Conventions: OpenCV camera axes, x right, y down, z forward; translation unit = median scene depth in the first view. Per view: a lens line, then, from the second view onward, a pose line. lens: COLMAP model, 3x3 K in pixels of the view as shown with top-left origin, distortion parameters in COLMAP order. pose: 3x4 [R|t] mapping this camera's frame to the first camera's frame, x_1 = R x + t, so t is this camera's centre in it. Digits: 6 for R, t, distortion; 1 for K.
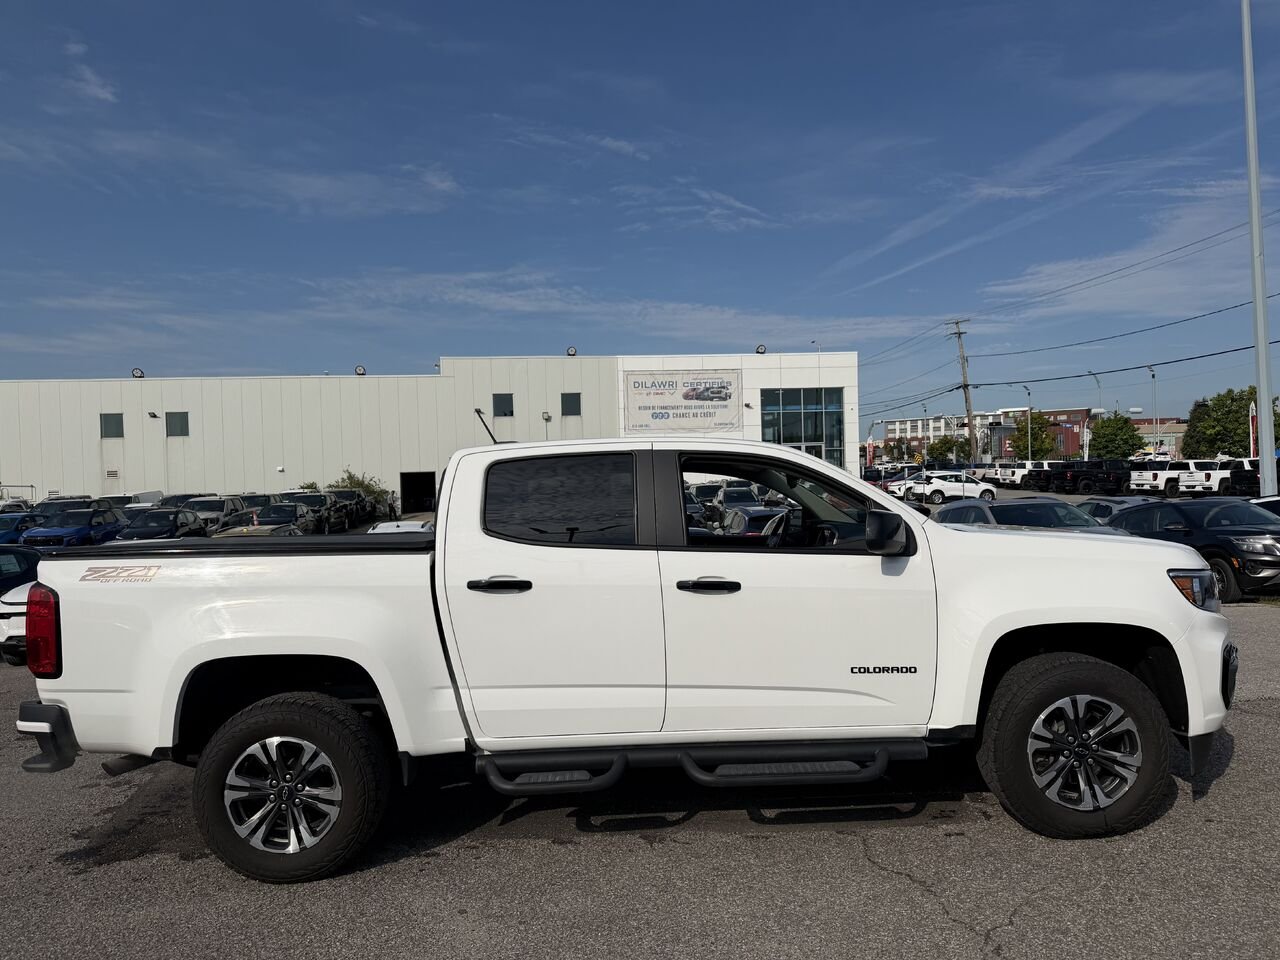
lens RADIAL K [[920.9, 0, 640.0], [0, 920.9, 480.0], [0, 0, 1]] dist [-0.003661, -0.004040]
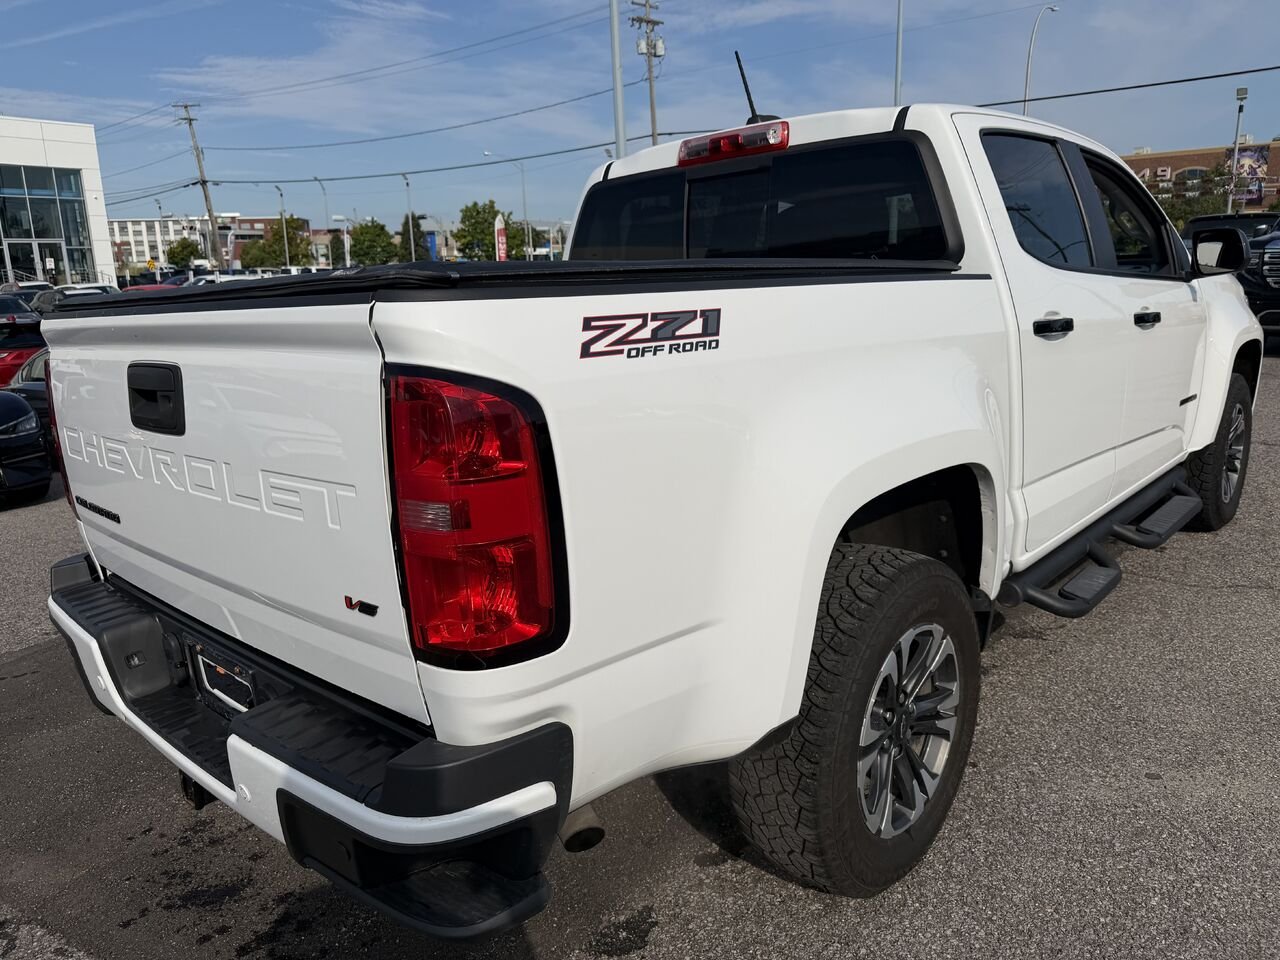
lens RADIAL K [[920.9, 0, 640.0], [0, 920.9, 480.0], [0, 0, 1]] dist [-0.003661, -0.004040]
pose [[0.675875, -0.152641, 0.721036, -0.078218], [0.006390, 0.979495, 0.201365, 0.007991], [-0.736988, -0.131490, 0.662992, 0.070343]]
